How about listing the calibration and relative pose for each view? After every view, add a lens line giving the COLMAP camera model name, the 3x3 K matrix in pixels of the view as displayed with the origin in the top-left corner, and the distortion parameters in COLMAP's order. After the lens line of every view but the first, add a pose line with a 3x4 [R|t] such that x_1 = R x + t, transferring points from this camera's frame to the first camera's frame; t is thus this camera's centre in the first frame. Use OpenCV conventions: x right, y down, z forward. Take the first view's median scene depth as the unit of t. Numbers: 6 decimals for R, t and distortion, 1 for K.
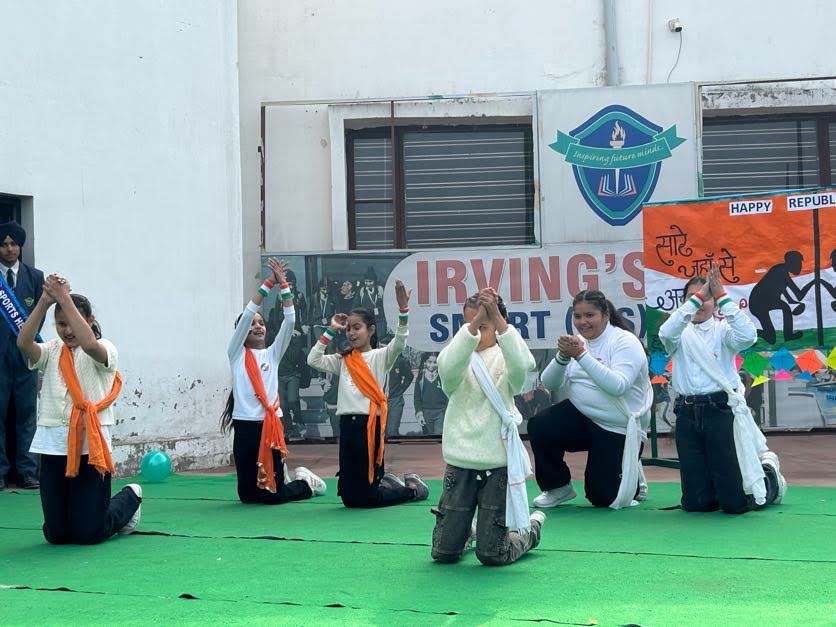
lens RADIAL K [[1354.6, 0, 427.3], [0, 1354.6, 311.9], [0, 0, 1]] dist [0.074427, 0.000000]
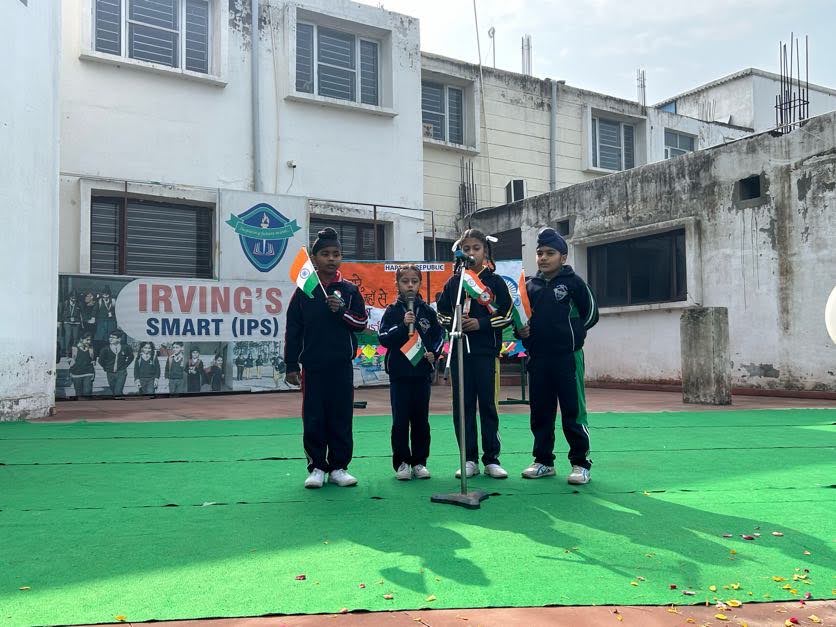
lens RADIAL K [[722.9, 0, 416.0], [0, 722.9, 310.0], [0, 0, 1]] dist [0.059233, -0.047495]
pose [[0.836749, 0.051281, 0.545181, -0.200284], [-0.037082, 0.998626, -0.037018, 0.012459], [-0.546330, 0.010758, 0.837501, 0.110992]]
